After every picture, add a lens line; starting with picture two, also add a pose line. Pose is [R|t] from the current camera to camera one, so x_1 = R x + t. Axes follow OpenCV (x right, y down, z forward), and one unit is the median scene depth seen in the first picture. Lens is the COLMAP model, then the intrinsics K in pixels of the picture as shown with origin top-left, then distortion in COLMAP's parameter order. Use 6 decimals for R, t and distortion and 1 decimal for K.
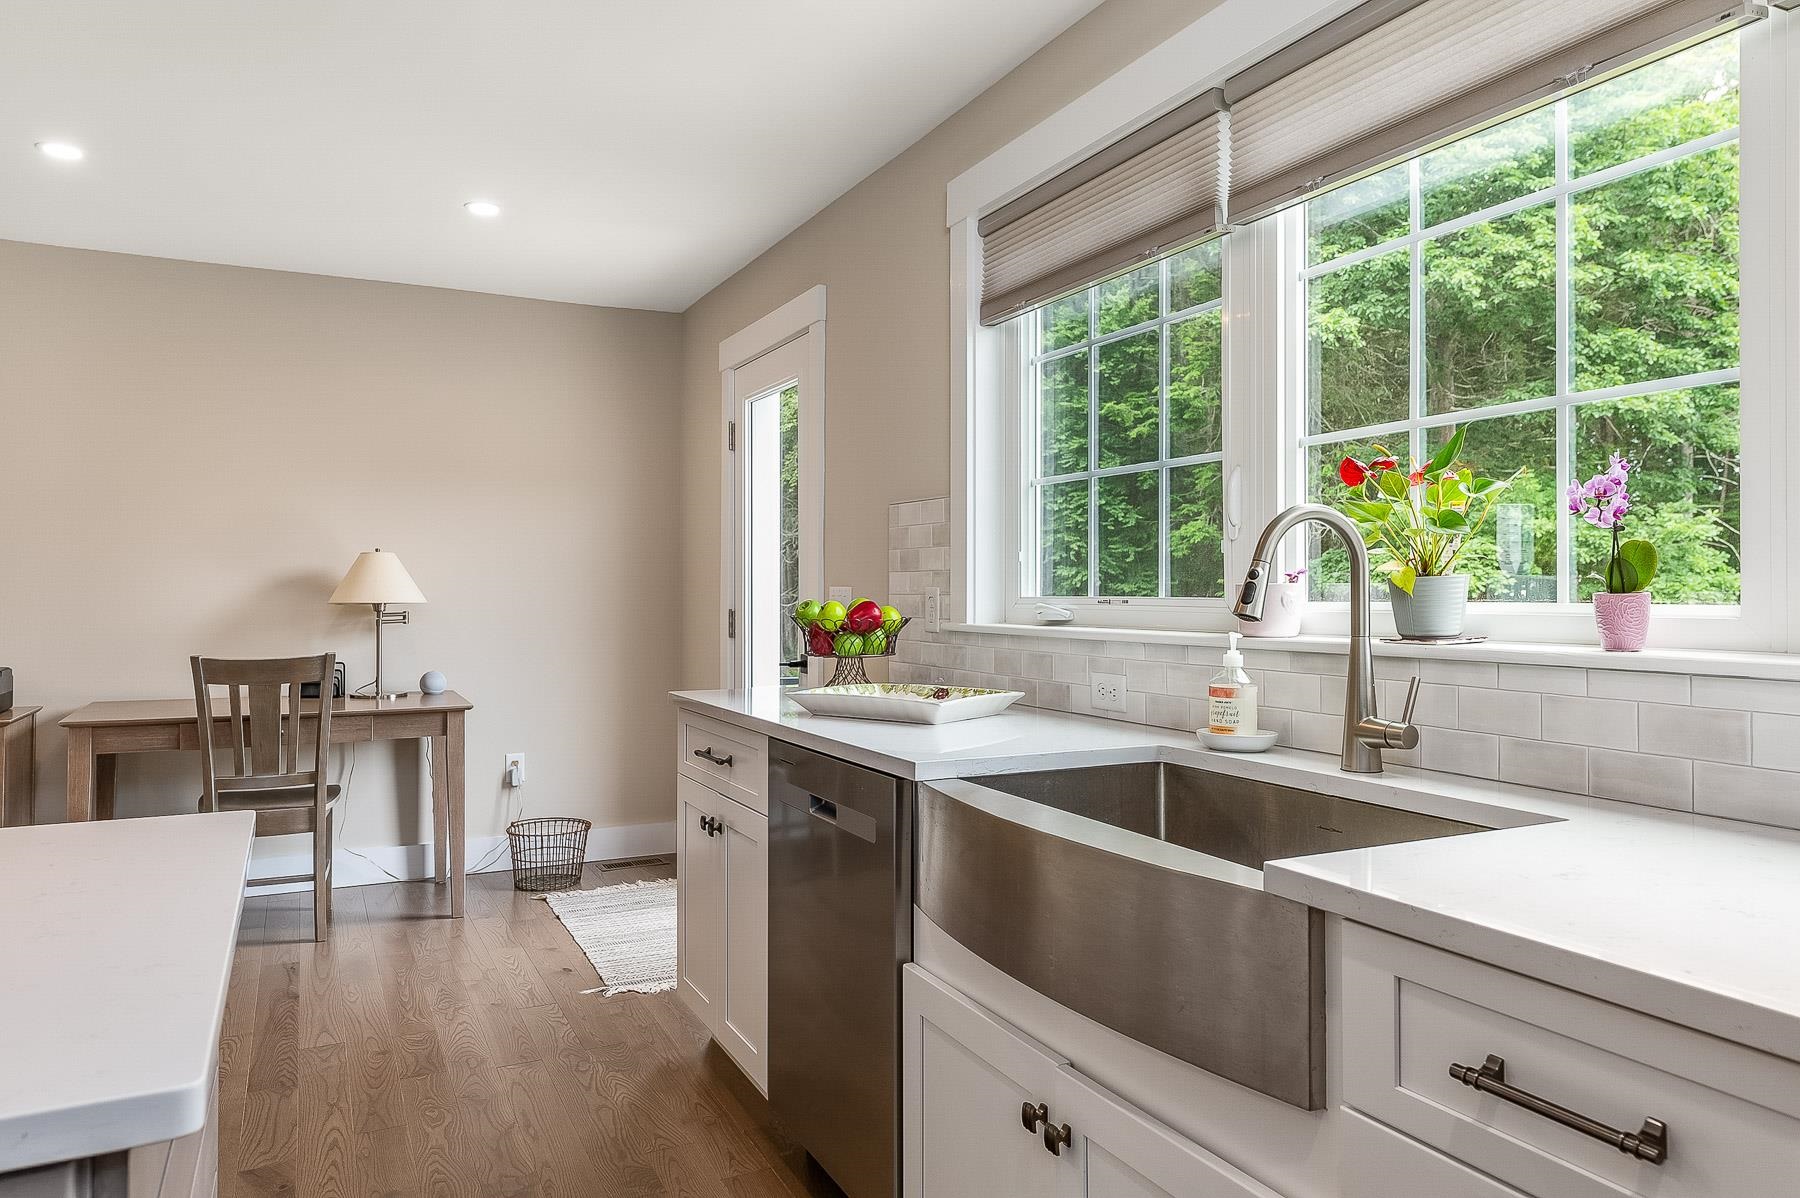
lens RADIAL K [[1183.2, 0, 874.0], [0, 1183.2, 606.6], [0, 0, 1]] dist [0.018528, -0.004496]
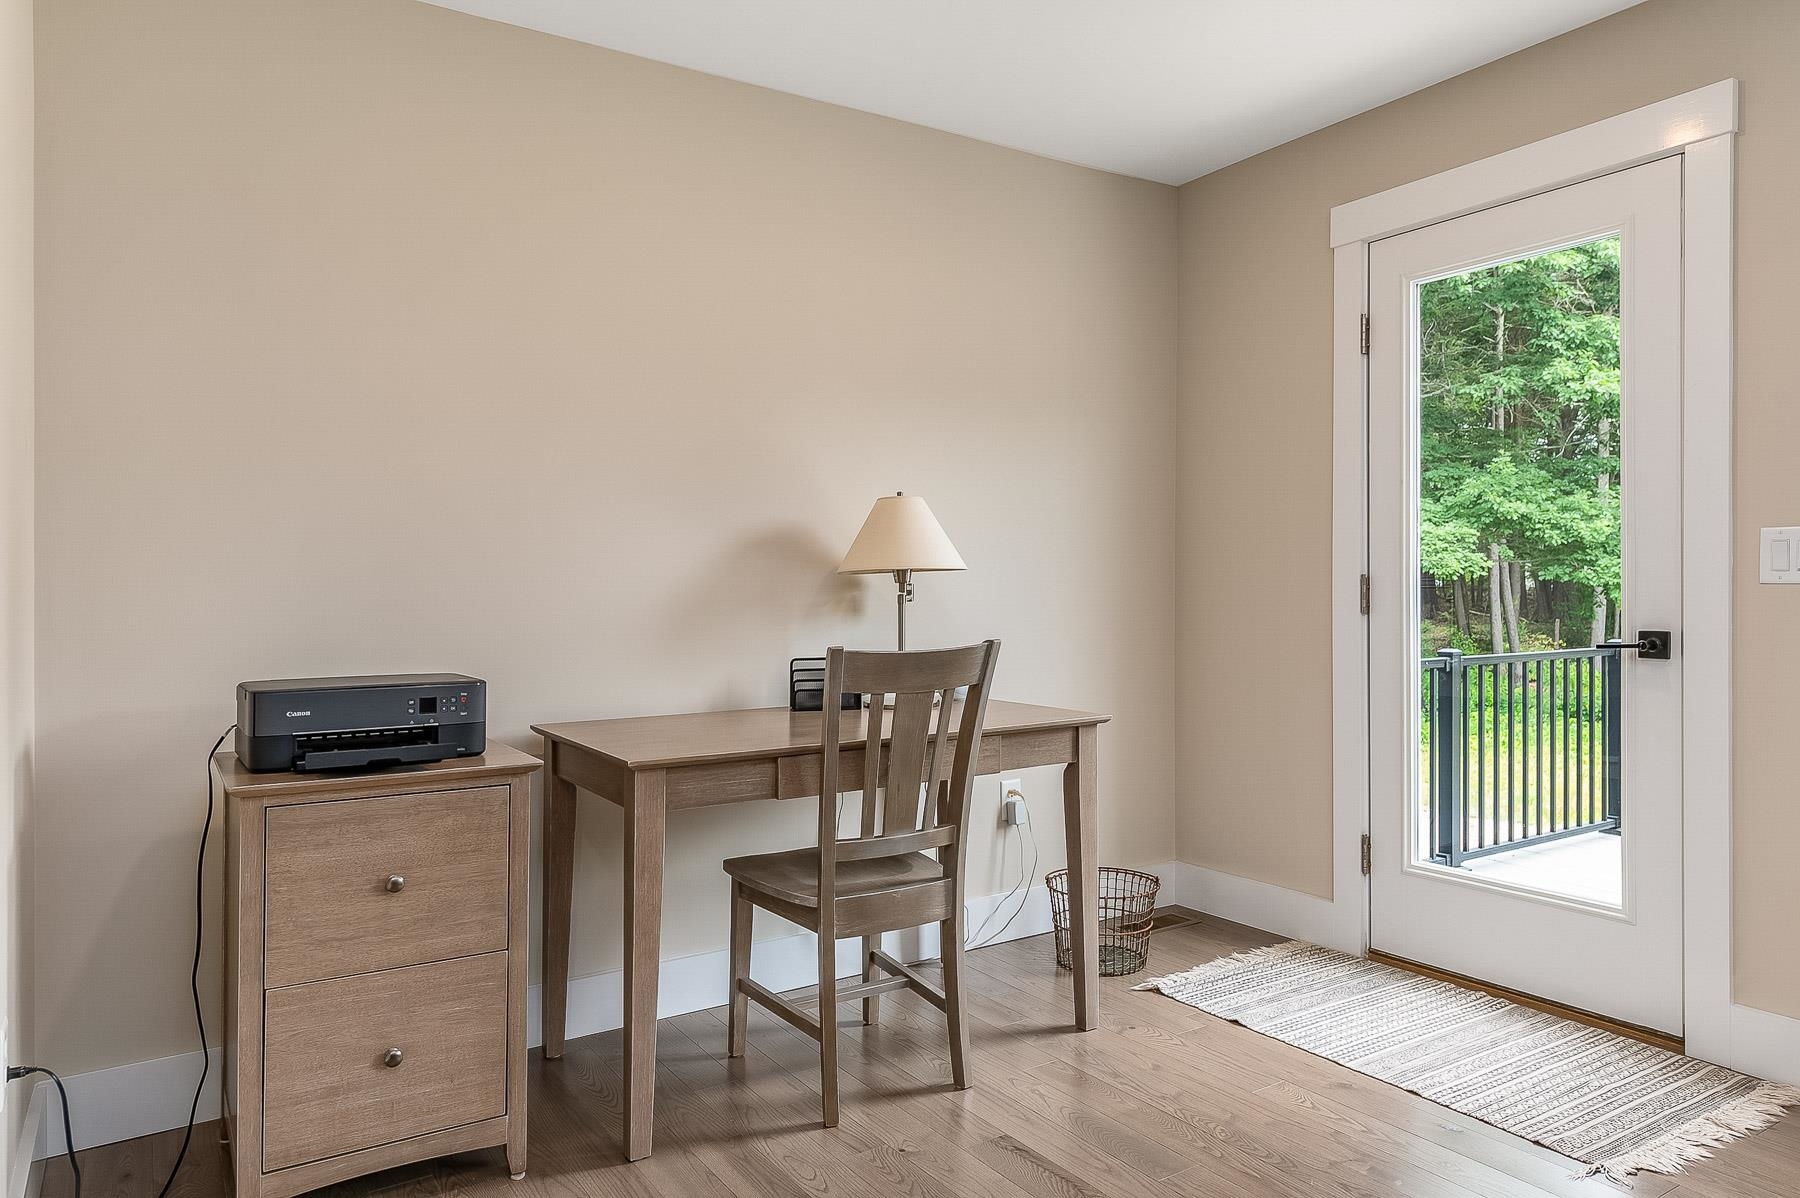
lens RADIAL K [[1183.2, 0, 886.6], [0, 1183.2, 572.9], [0, 0, 1]] dist [0.018528, -0.004496]
pose [[0.993264, -0.013122, 0.115124, -0.599902], [0.015945, 0.999594, -0.023632, 0.016913], [-0.114768, 0.025309, 0.993070, 0.370718]]
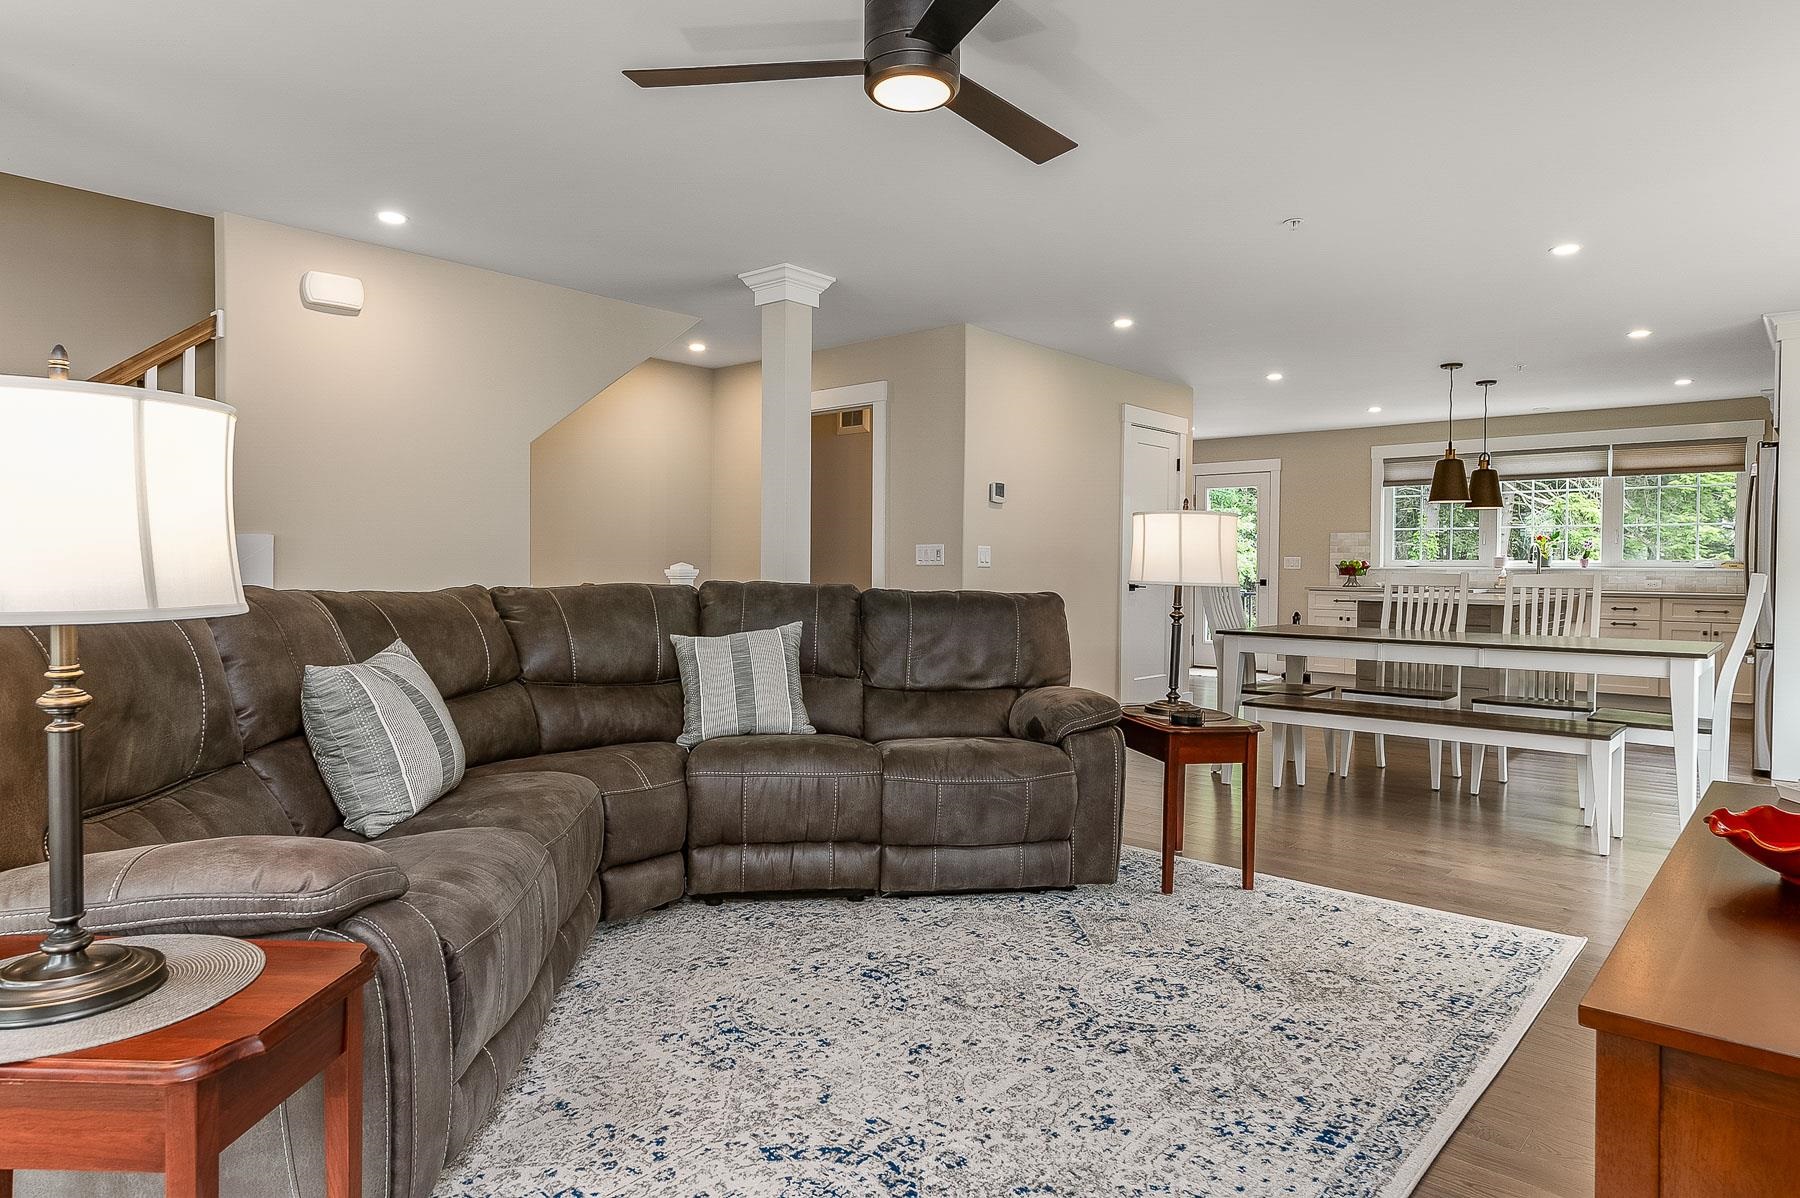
lens RADIAL K [[1013.2, 0, 918.3], [0, 1013.2, 588.2], [0, 0, 1]] dist [0.013801, -0.000357]
pose [[0.928560, -0.002629, 0.371174, -1.881204], [-0.002895, 0.999893, 0.014326, 0.030516], [-0.371172, -0.014378, 0.928453, -1.102726]]
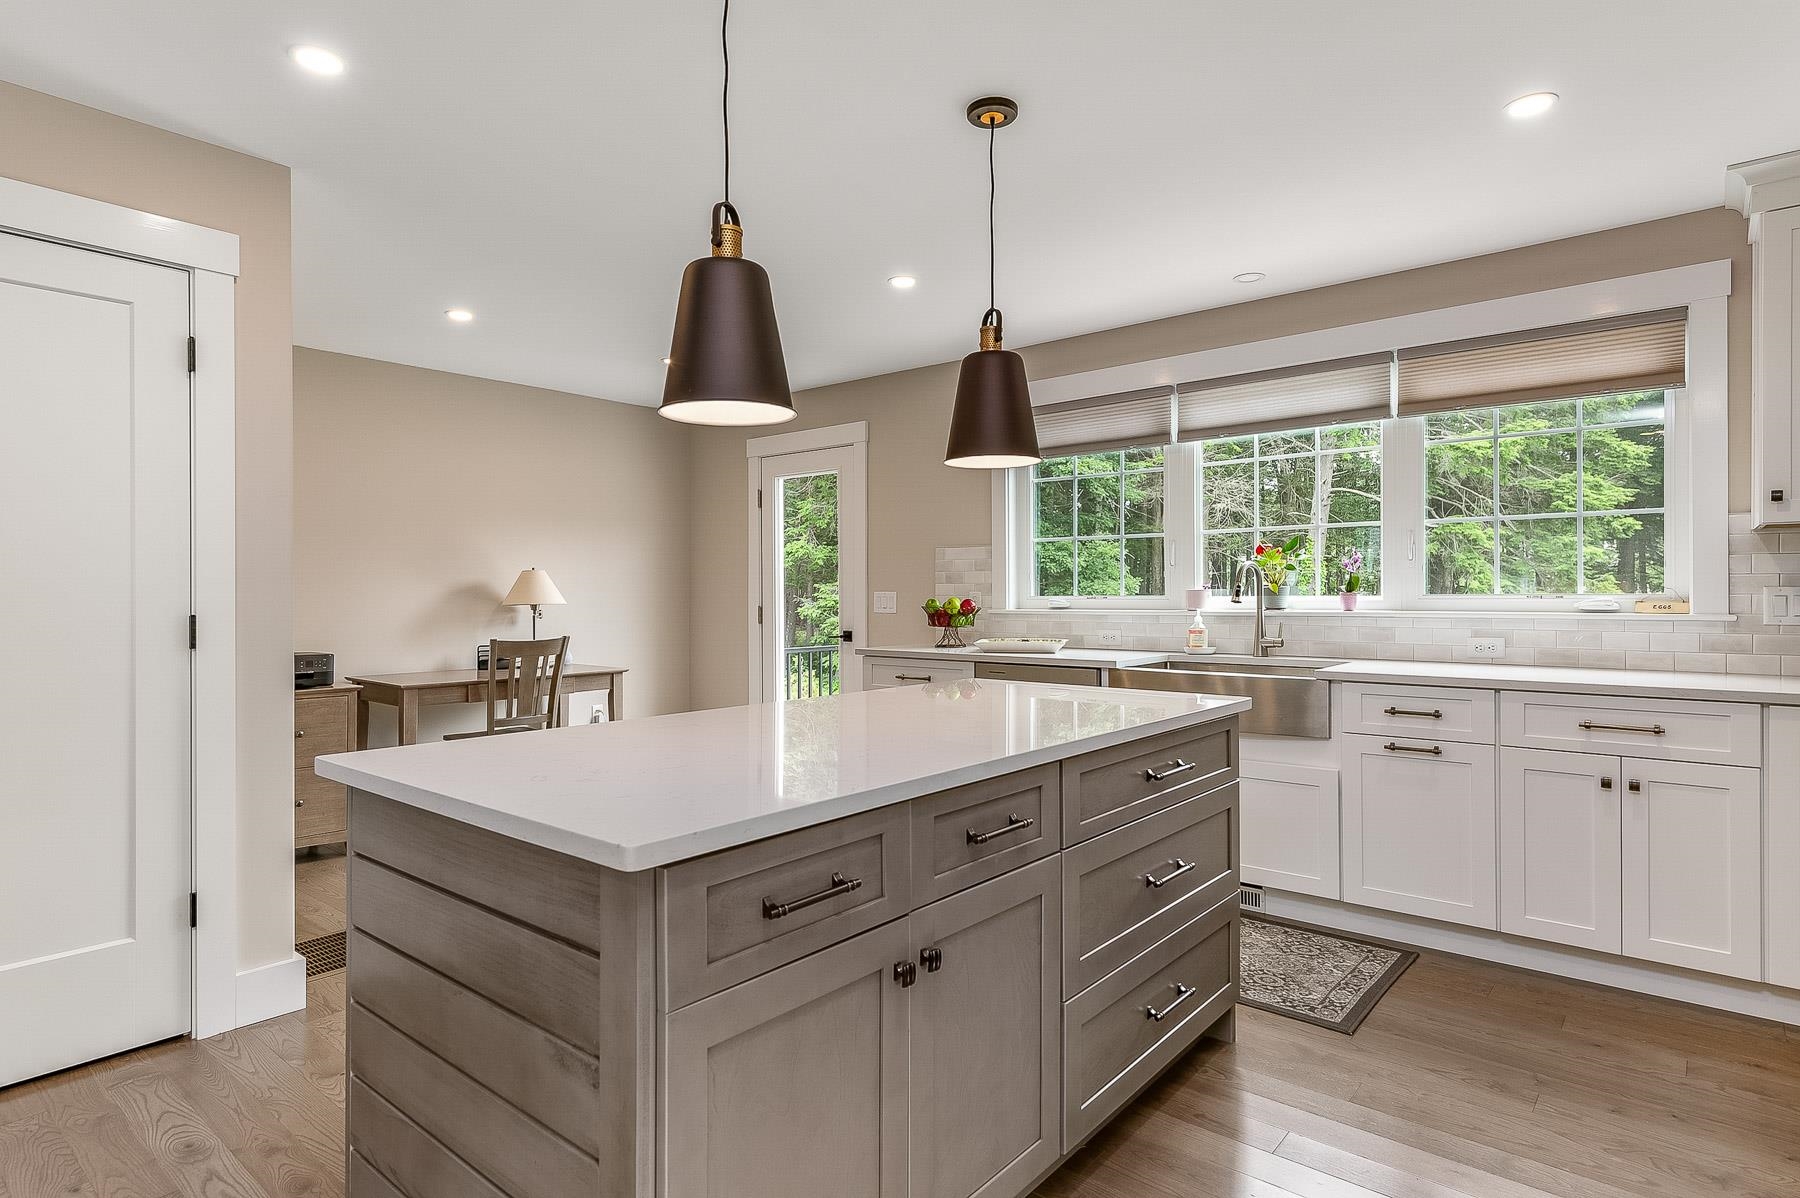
lens RADIAL K [[961.4, 0, 881.1], [0, 961.4, 591.9], [0, 0, 1]] dist [0.008797, -0.001526]
pose [[0.919874, -0.005896, 0.392170, -0.582826], [0.011448, 0.999865, -0.011820, 0.001028], [-0.392047, 0.015362, 0.919817, -0.328505]]
